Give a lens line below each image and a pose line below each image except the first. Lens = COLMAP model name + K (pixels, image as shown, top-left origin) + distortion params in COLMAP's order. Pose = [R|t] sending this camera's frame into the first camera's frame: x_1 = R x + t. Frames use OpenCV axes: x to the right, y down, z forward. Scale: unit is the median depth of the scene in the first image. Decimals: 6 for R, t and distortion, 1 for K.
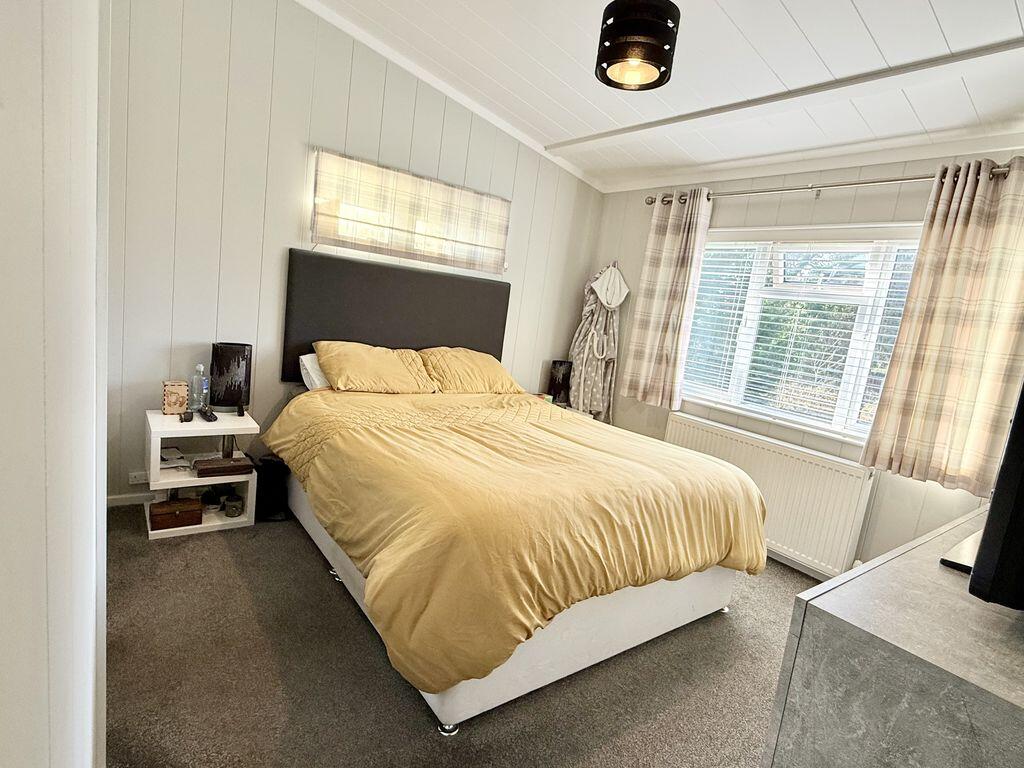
lens RADIAL K [[533.8, 0, 510.5], [0, 533.8, 383.4], [0, 0, 1]] dist [0.002640, 0.000182]
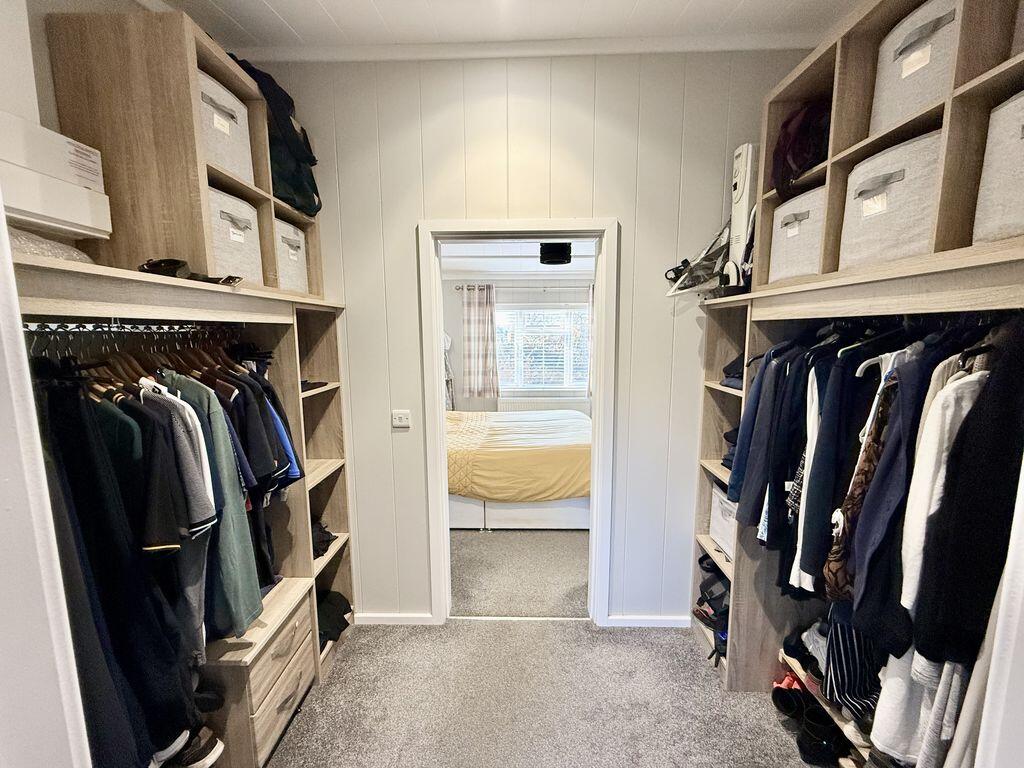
lens RADIAL K [[409.8, 0, 512.9], [0, 409.8, 385.5], [0, 0, 1]] dist [-0.002134, -0.000115]
pose [[0.596993, -0.233335, 0.767564, -0.797531], [0.202686, 0.969598, 0.137108, -0.186292], [-0.776220, 0.073722, 0.626137, 0.026974]]
